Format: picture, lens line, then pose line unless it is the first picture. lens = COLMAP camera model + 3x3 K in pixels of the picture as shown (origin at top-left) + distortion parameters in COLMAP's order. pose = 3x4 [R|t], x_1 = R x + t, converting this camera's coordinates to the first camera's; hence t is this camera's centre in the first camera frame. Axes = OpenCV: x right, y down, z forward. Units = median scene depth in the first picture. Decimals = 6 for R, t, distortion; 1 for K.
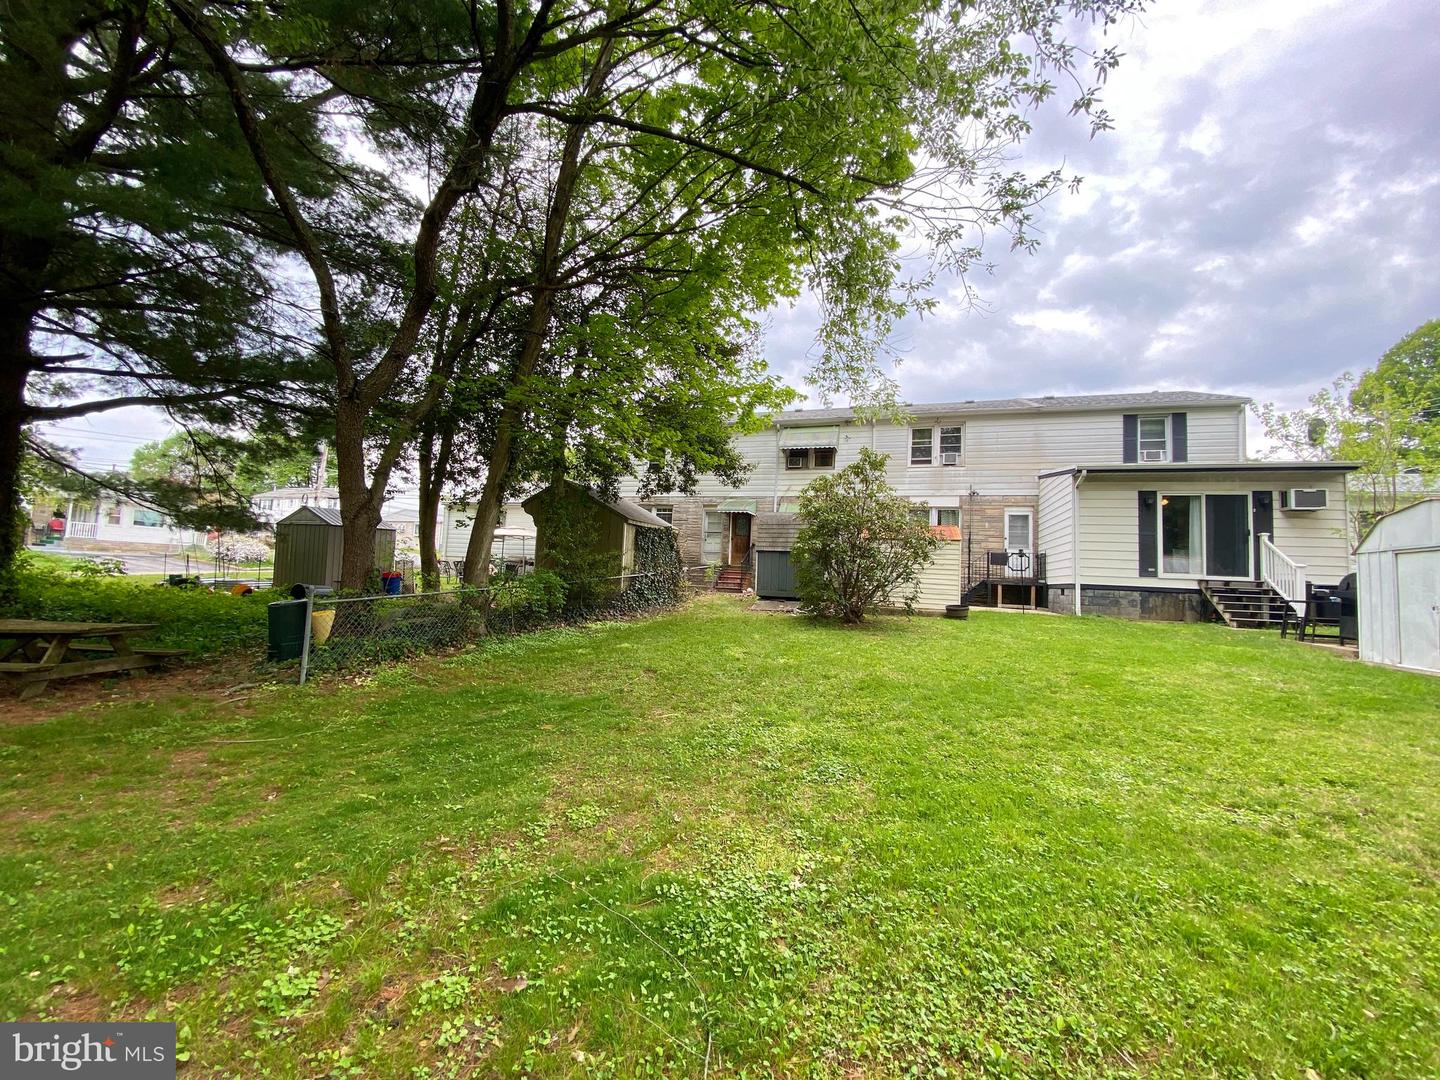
lens RADIAL K [[578.3, 0, 720.0], [0, 578.3, 540.0], [0, 0, 1]] dist [0.026219, -0.024000]
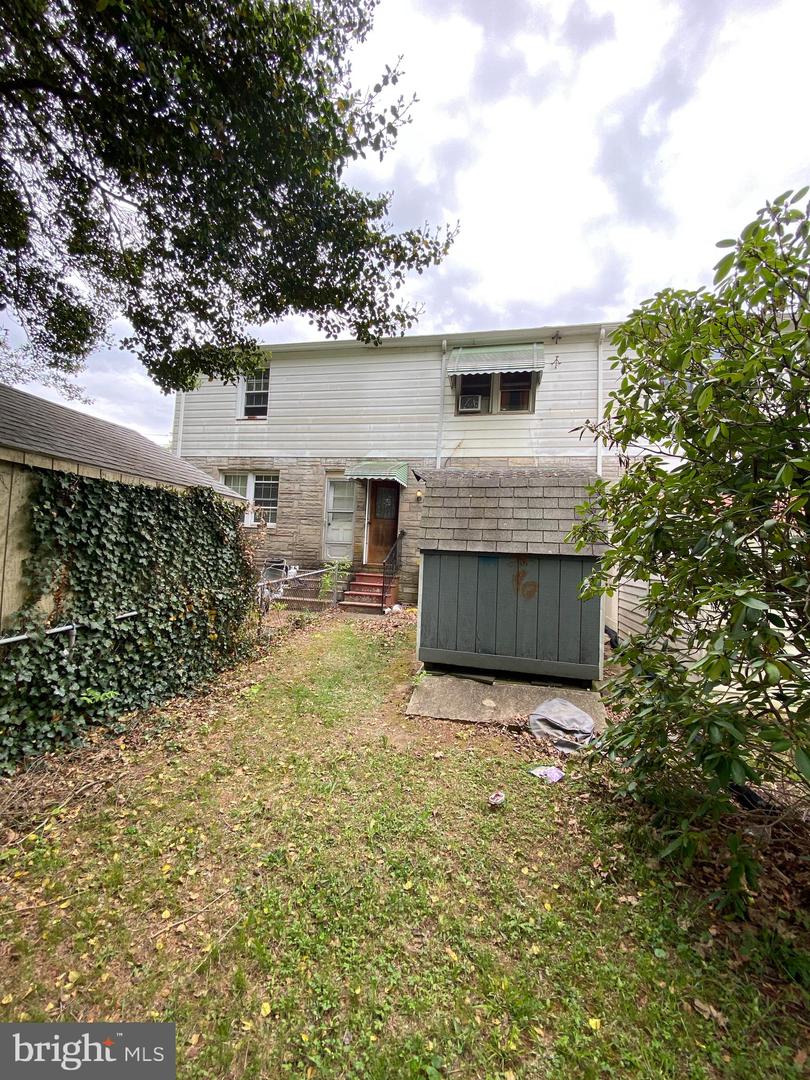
lens RADIAL K [[433.7, 0, 407.8], [0, 433.7, 538.9], [0, 0, 1]] dist [0.026219, -0.024000]
pose [[0.995861, 0.010403, 0.090287, 0.020787], [-0.012850, 0.999564, 0.026568, 0.002112], [-0.089971, -0.027618, 0.995561, 0.543832]]
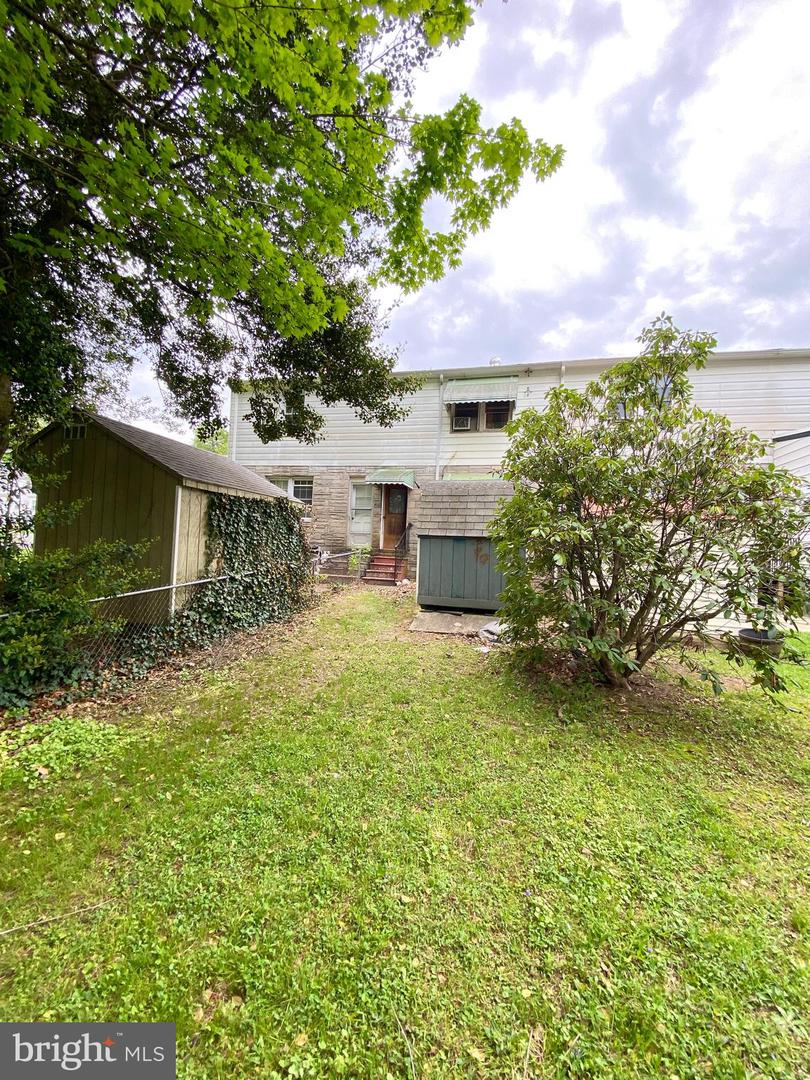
lens RADIAL K [[433.7, 0, 407.8], [0, 433.7, 538.9], [0, 0, 1]] dist [0.026219, -0.024000]
pose [[0.998065, 0.001504, 0.062159, 0.016622], [-0.004330, 0.998962, 0.045350, 0.000393], [-0.062027, -0.045532, 0.997035, 0.401924]]
